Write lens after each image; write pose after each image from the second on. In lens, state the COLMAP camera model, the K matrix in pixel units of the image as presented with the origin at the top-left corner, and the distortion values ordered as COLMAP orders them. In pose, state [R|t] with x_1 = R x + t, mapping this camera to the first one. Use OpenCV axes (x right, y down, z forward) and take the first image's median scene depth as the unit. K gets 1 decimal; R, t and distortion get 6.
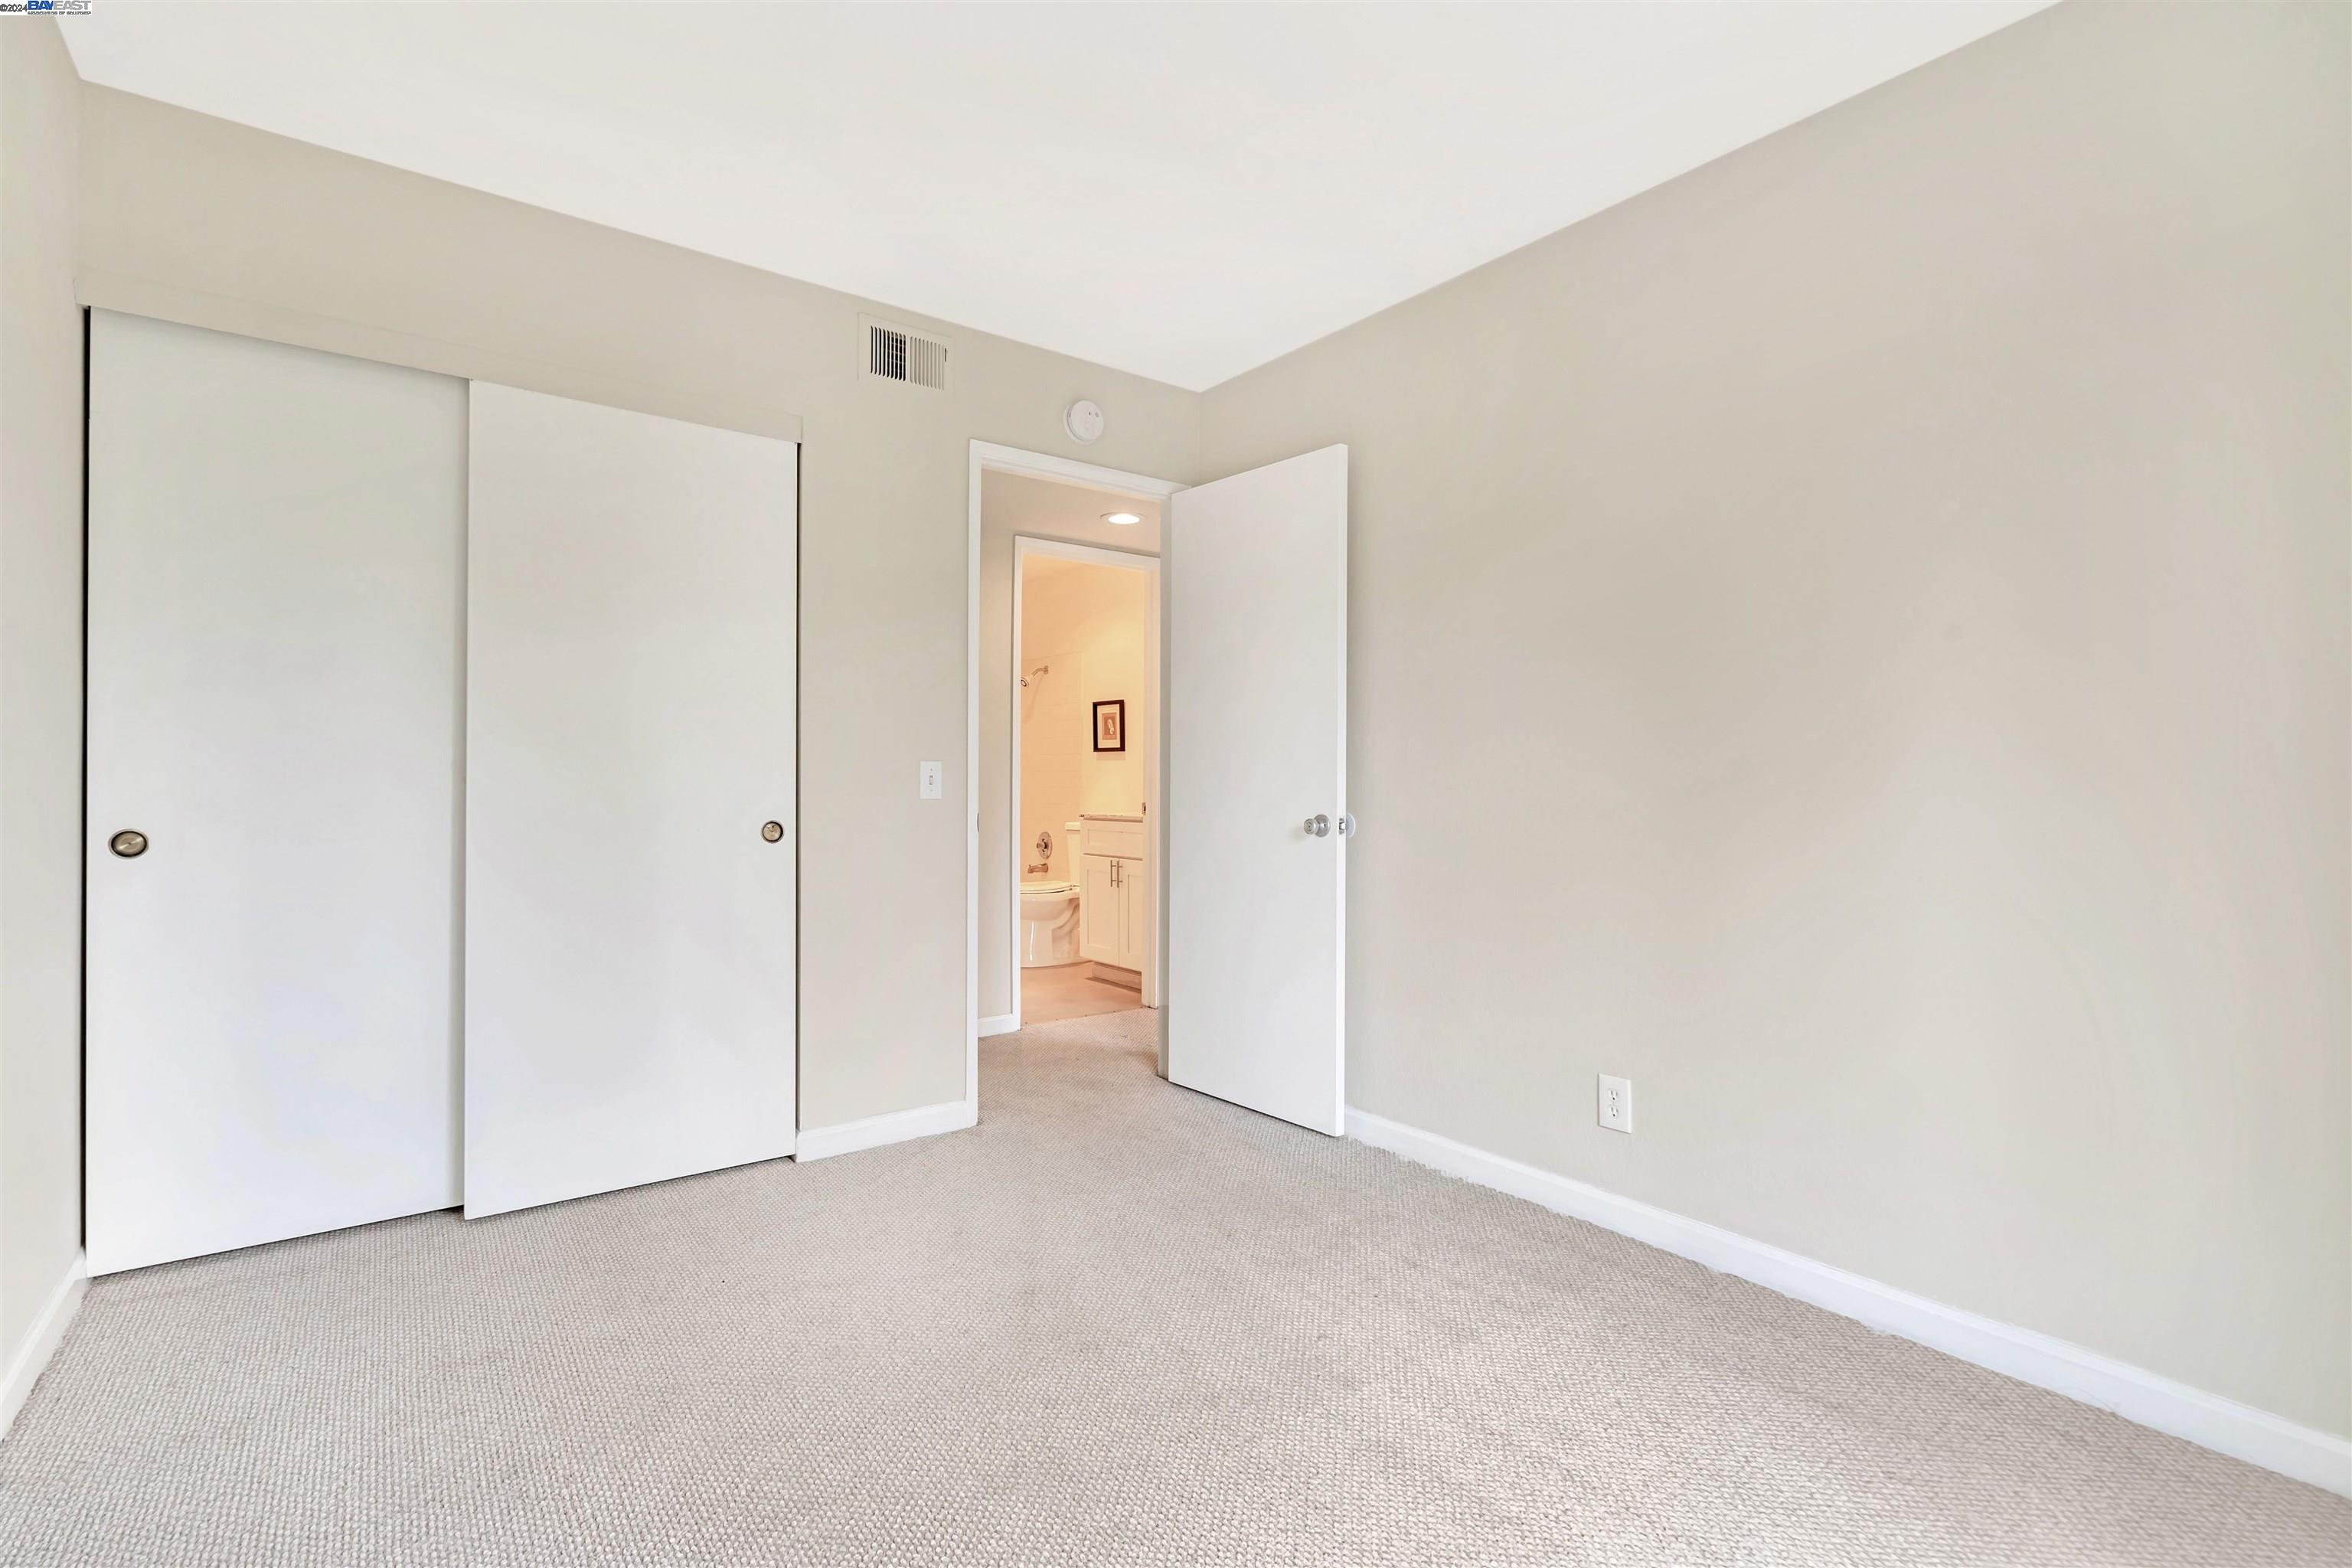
lens RADIAL K [[1081.2, 0, 1182.2], [0, 1081.2, 771.8], [0, 0, 1]] dist [-0.002869, 0.002179]
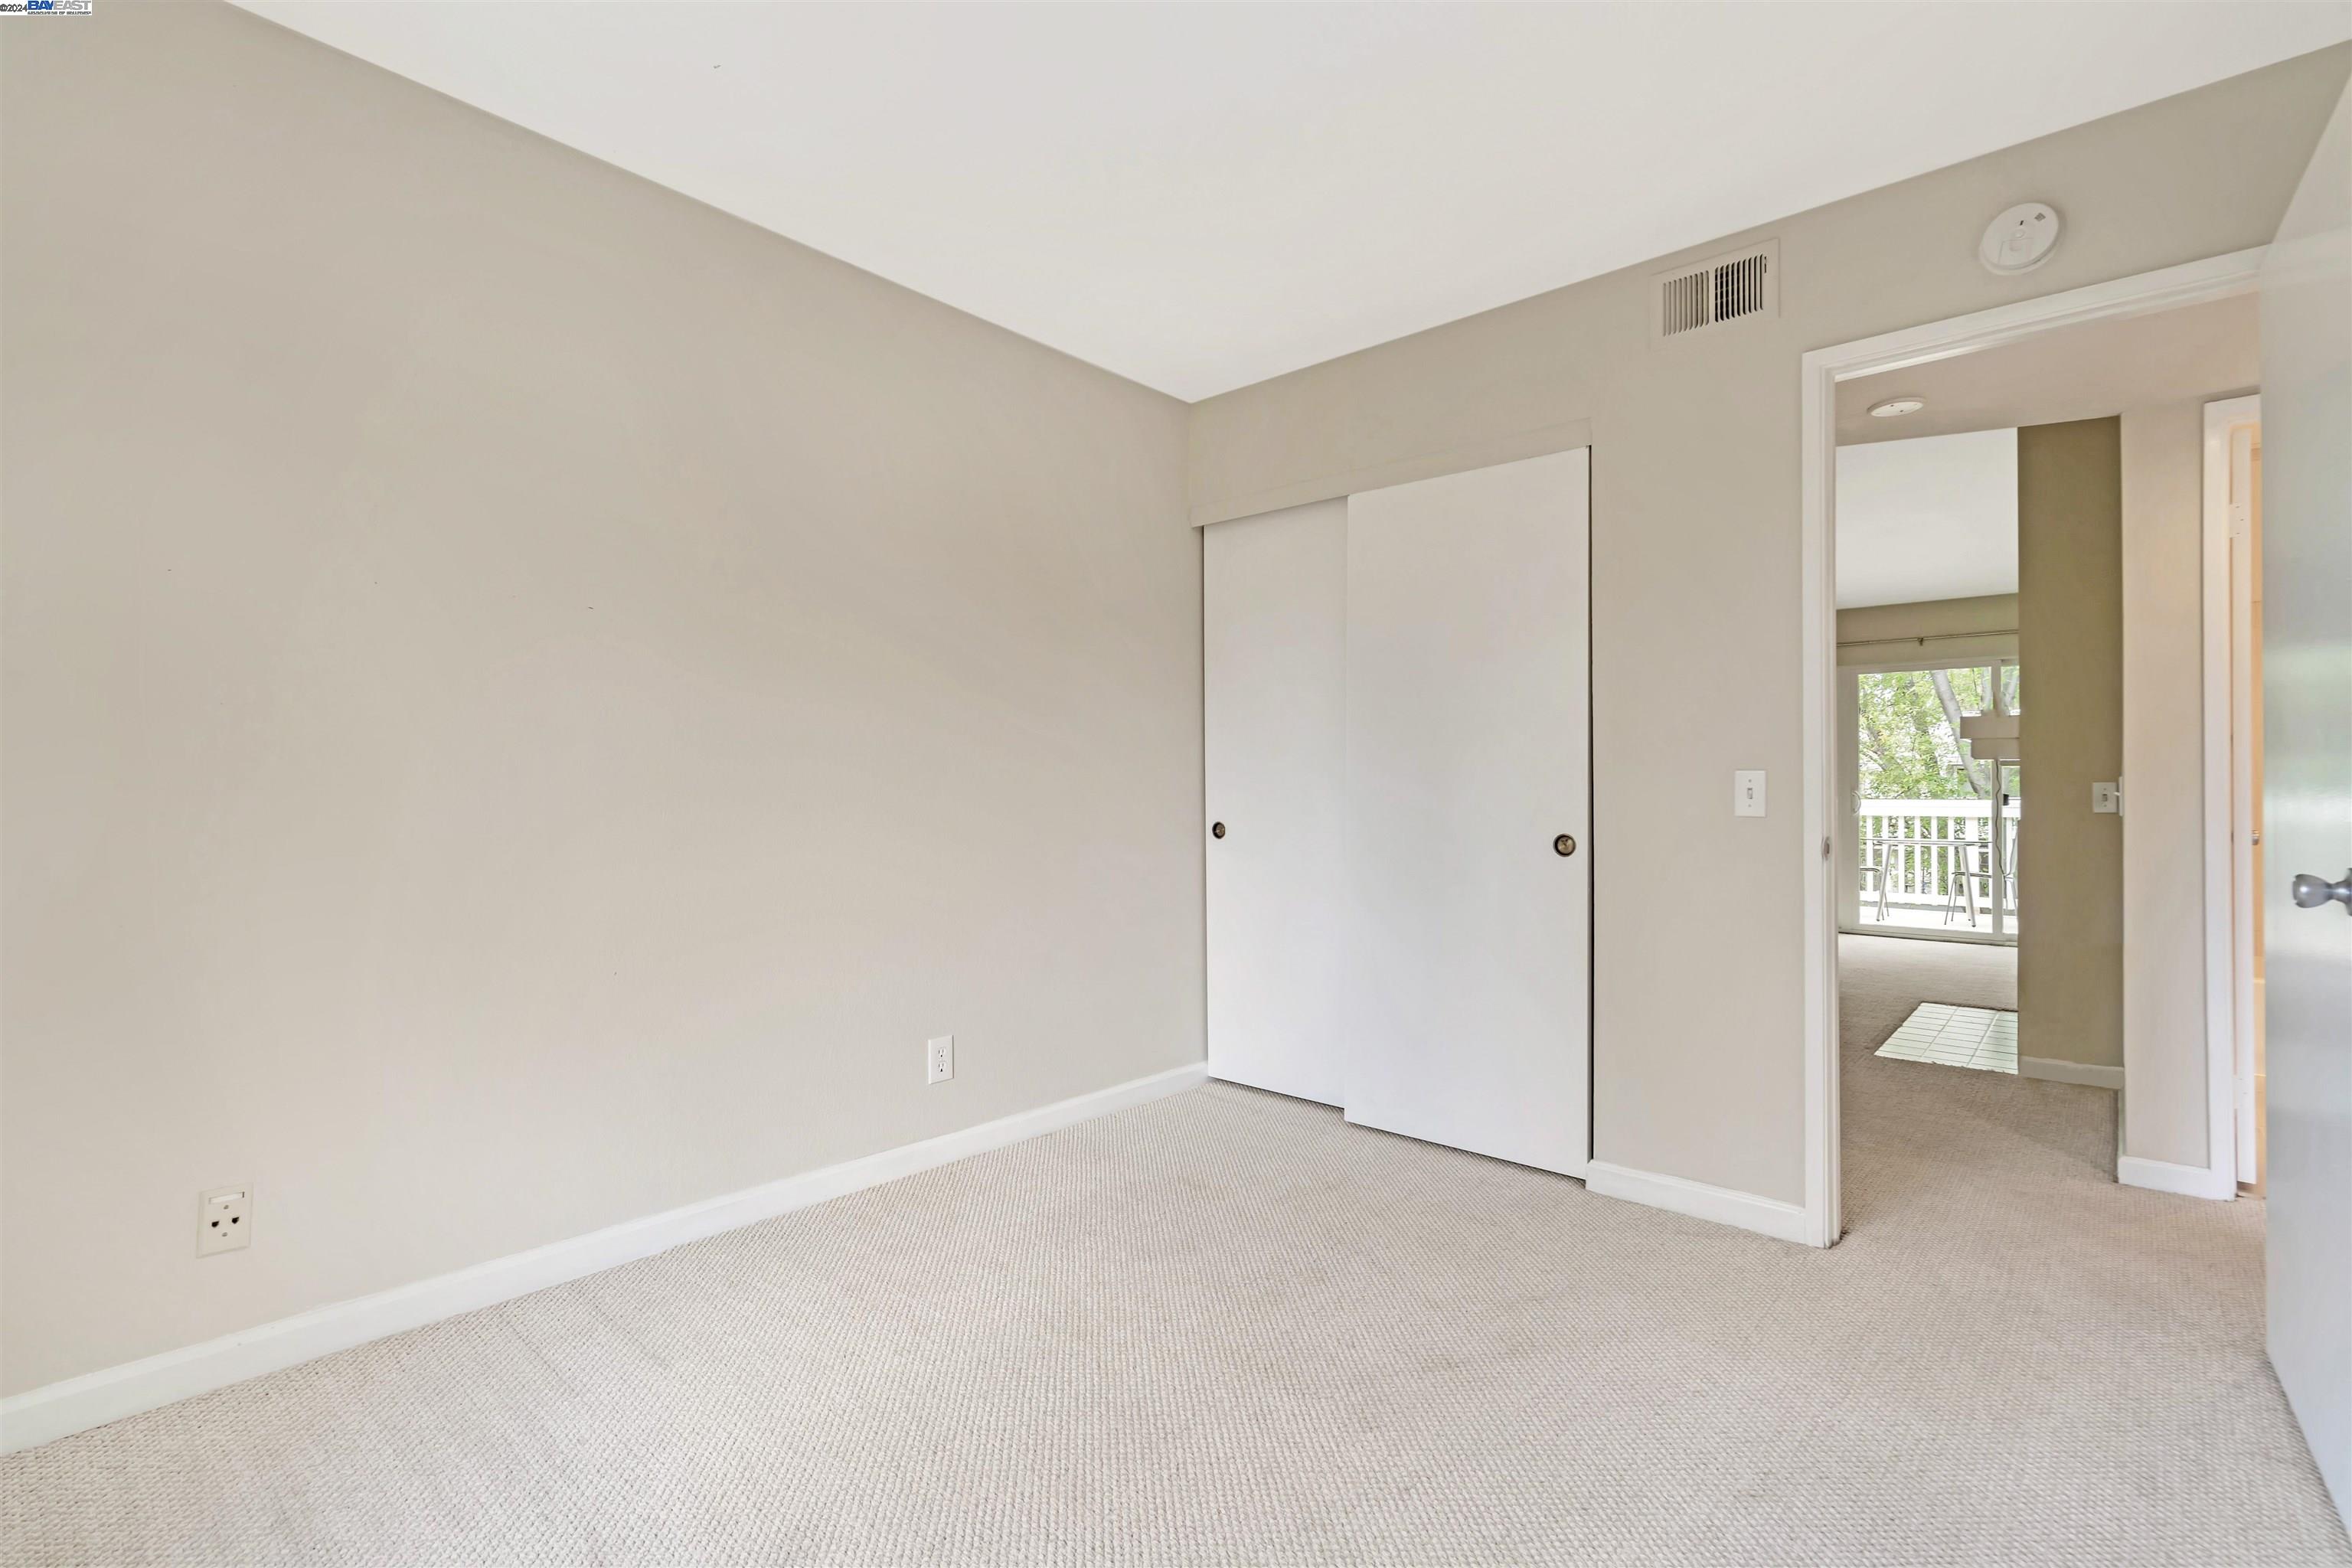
lens RADIAL K [[1081.2, 0, 1182.0], [0, 1081.2, 785.3], [0, 0, 1]] dist [-0.002869, 0.002179]
pose [[0.195680, -0.011289, -0.980603, 0.508771], [0.000163, 0.999934, -0.011479, 0.011448], [0.980668, 0.002087, 0.195669, 0.444014]]
